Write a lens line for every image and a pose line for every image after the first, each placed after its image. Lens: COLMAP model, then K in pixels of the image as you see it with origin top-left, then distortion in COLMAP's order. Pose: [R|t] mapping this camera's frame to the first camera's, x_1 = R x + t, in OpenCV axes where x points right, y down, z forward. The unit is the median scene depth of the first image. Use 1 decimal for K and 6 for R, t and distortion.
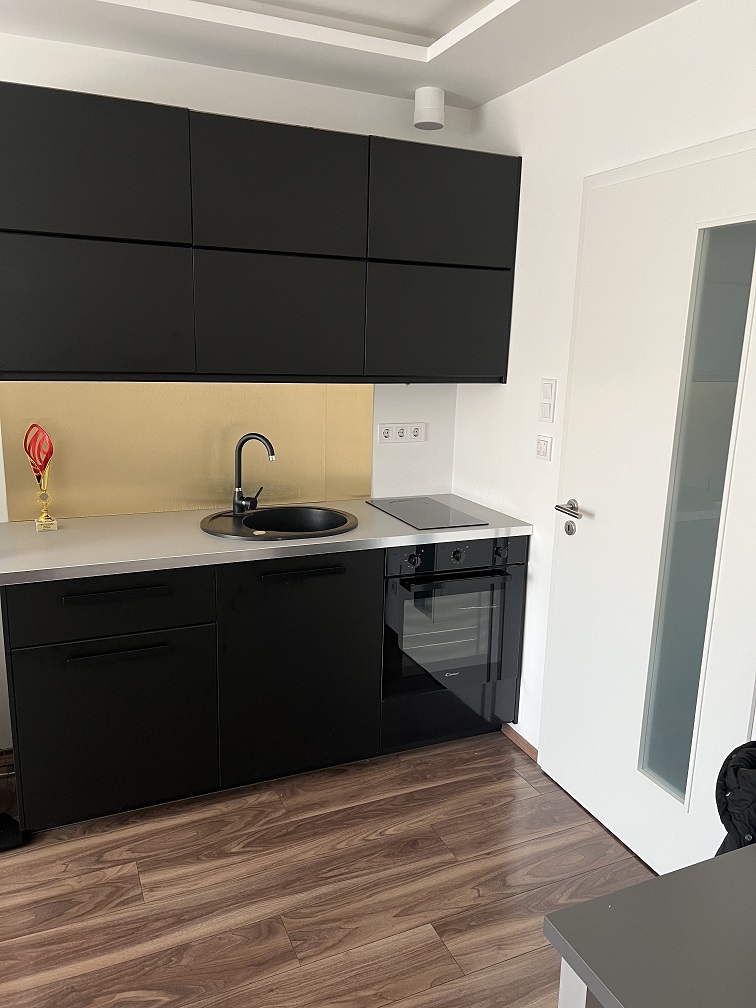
lens RADIAL K [[767.5, 0, 378.0], [0, 767.5, 504.0], [0, 0, 1]] dist [0.049661, -0.001483]
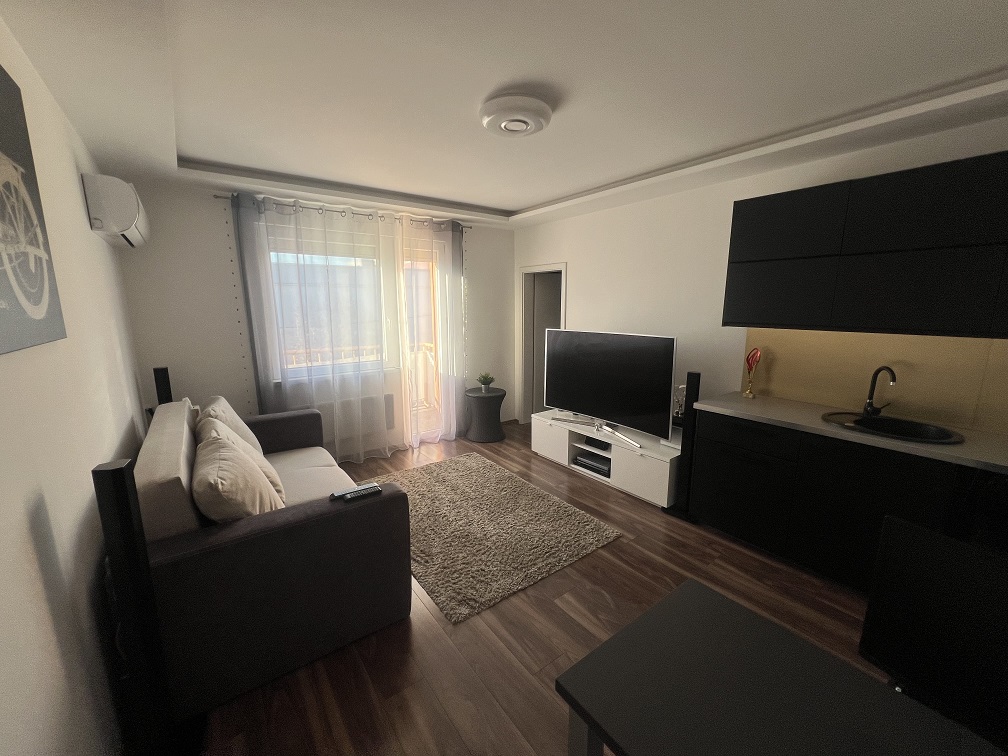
lens RADIAL K [[405.6, 0, 504.0], [0, 405.6, 378.0], [0, 0, 1]] dist [-0.008233, 0.000014]
pose [[0.226937, 0.150439, -0.962220, 0.539812], [-0.197622, 0.974556, 0.105759, -0.004105], [0.953648, 0.166156, 0.250893, 0.089124]]
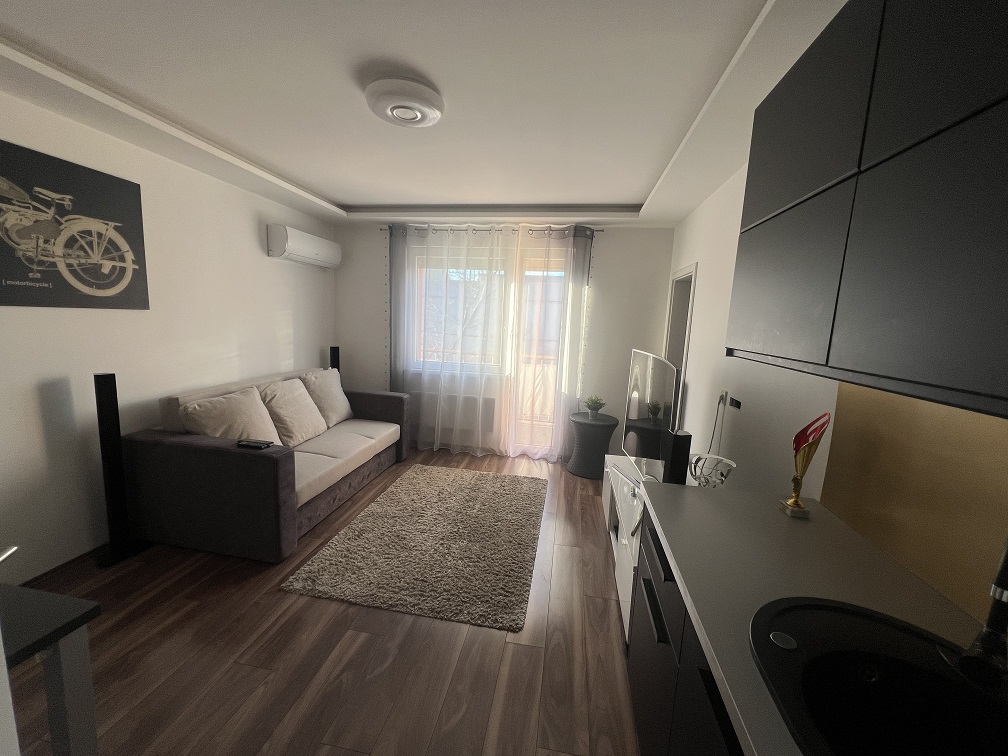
lens RADIAL K [[404.3, 0, 504.0], [0, 404.3, 378.0], [0, 0, 1]] dist [0.000218, 0.000077]
pose [[-0.551237, 0.071500, -0.831280, 0.222284], [-0.233522, 0.943280, 0.235986, -0.188059], [0.801003, 0.324207, -0.503274, 1.029721]]
